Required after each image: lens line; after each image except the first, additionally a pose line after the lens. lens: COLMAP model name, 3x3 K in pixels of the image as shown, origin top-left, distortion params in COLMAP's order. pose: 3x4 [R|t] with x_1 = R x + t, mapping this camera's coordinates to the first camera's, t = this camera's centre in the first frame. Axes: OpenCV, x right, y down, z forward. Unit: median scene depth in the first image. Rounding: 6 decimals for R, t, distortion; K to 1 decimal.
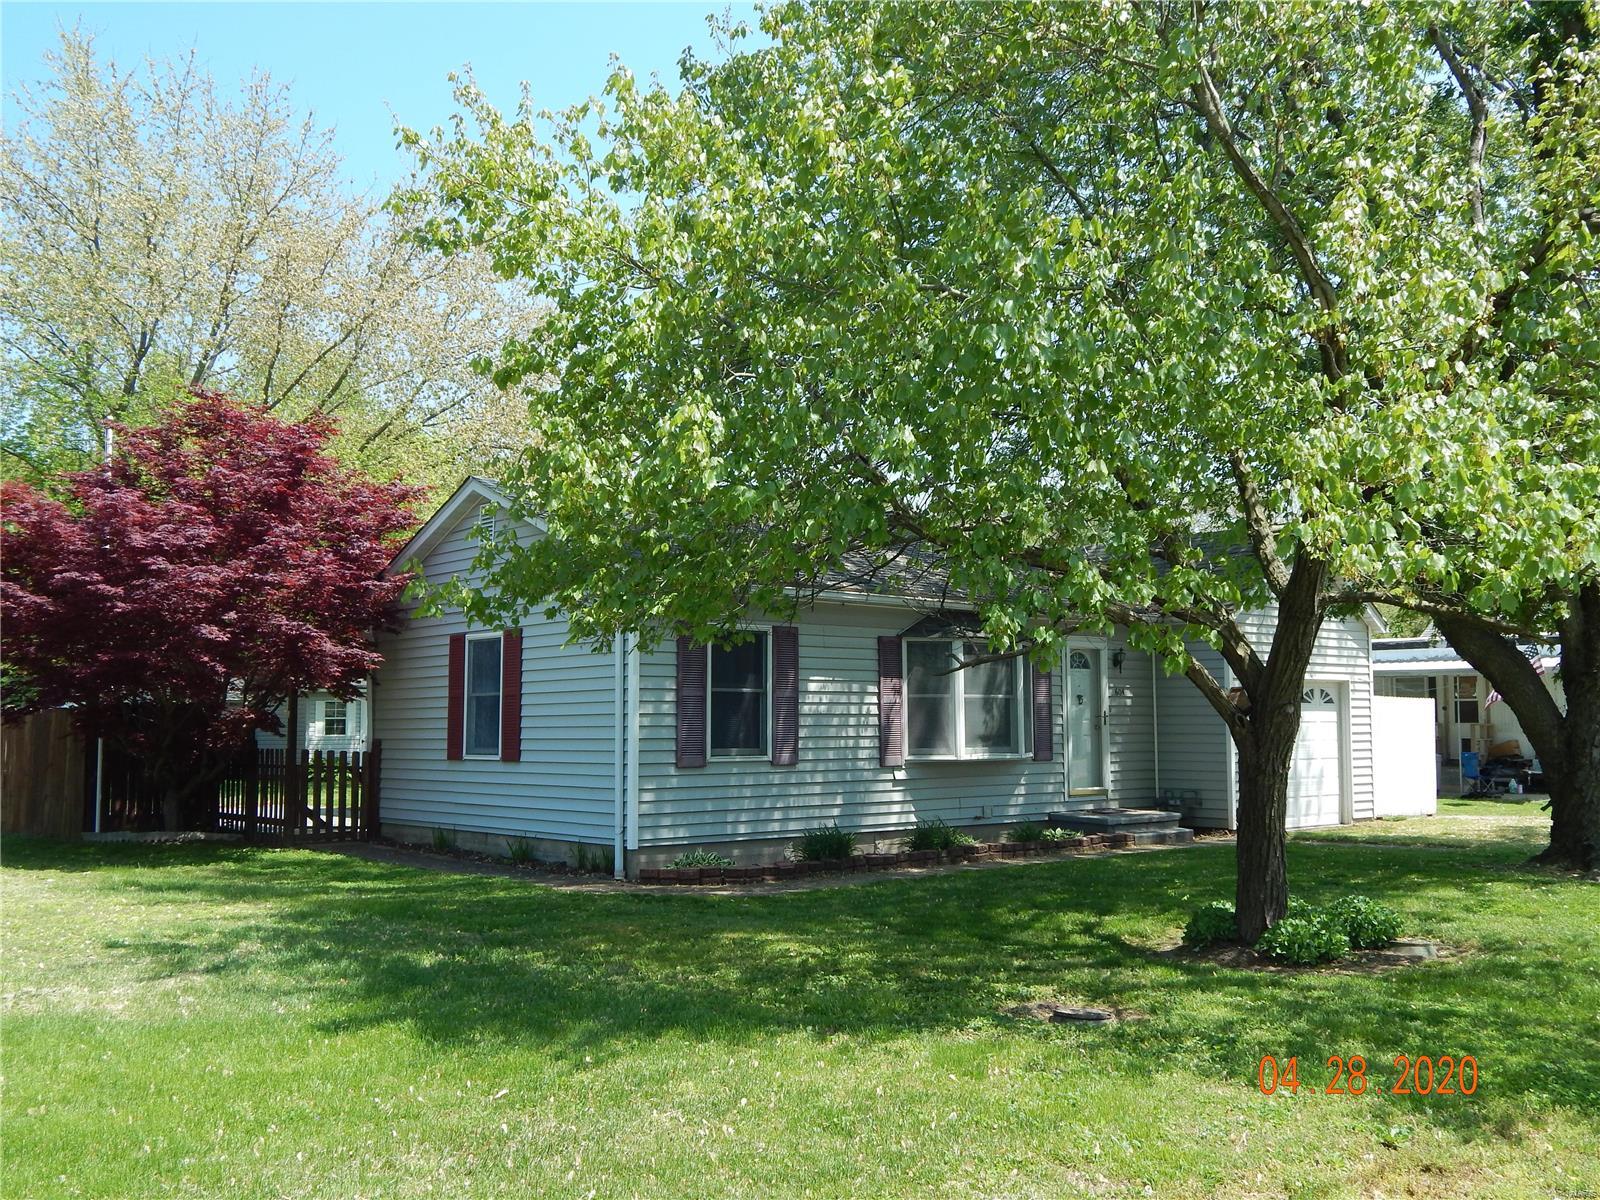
lens RADIAL K [[1462.4, 0, 800.0], [0, 1462.4, 600.0], [0, 0, 1]] dist [0.026324, -0.001872]
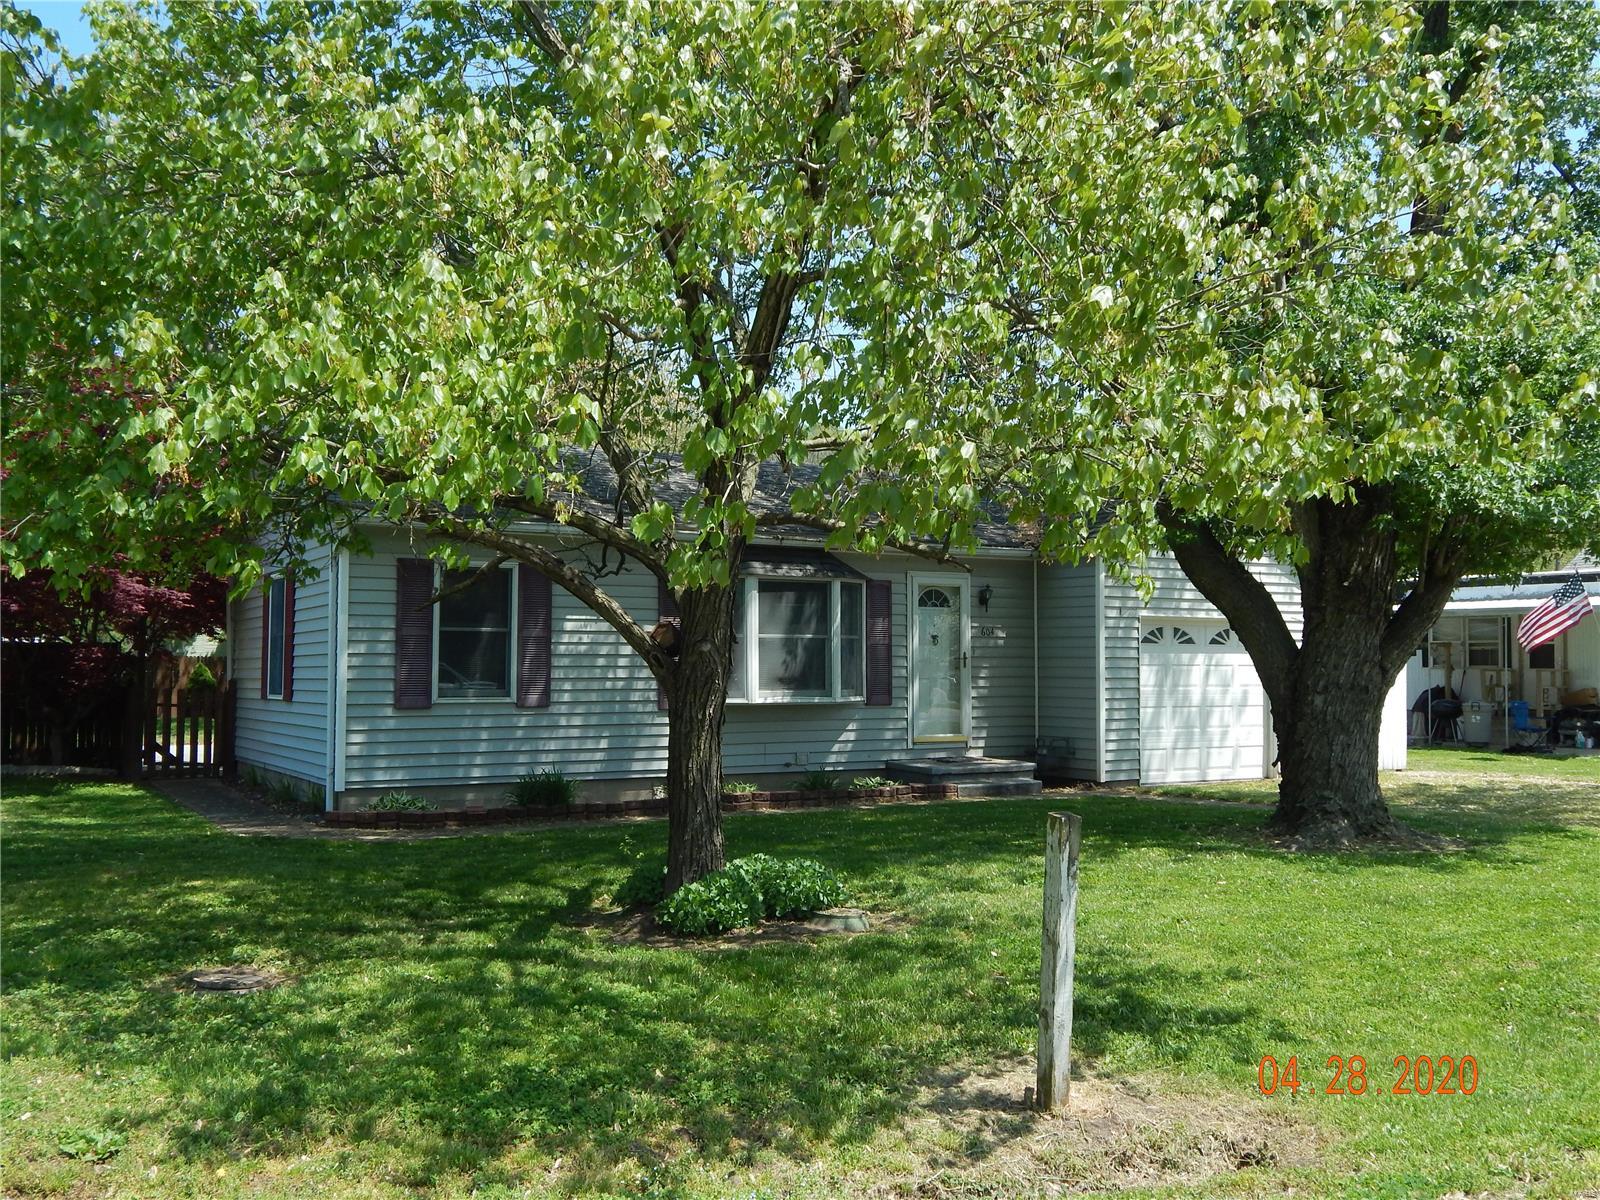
lens RADIAL K [[1462.4, 0, 800.0], [0, 1462.4, 600.0], [0, 0, 1]] dist [0.026324, -0.001872]
pose [[0.983467, -0.003451, -0.181057, 0.315879], [0.010537, 0.999215, 0.038189, 0.007037], [0.180783, -0.039466, 0.982731, 0.082735]]
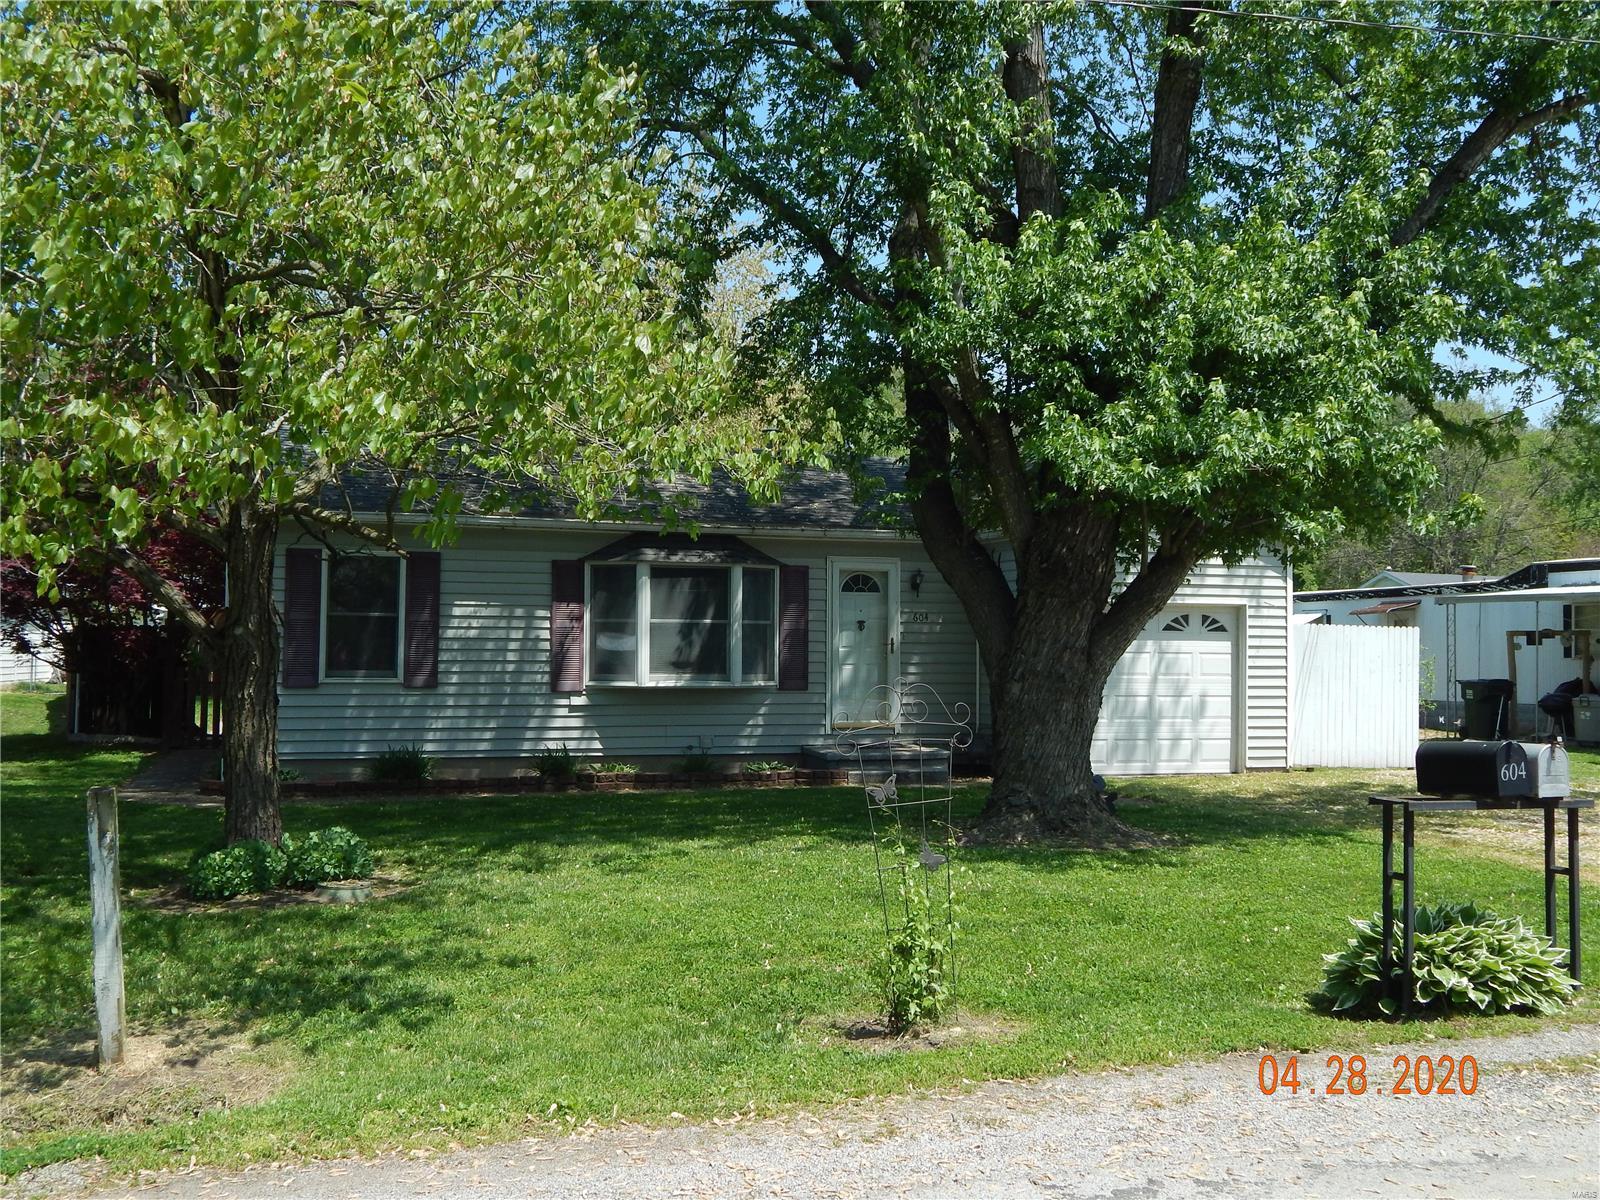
lens RADIAL K [[1462.4, 0, 800.0], [0, 1462.4, 600.0], [0, 0, 1]] dist [0.026324, -0.001872]
pose [[0.919102, -0.002592, -0.394012, 0.595727], [0.021869, 0.998772, 0.044444, 0.011445], [0.393413, -0.049465, 0.918030, 0.158854]]
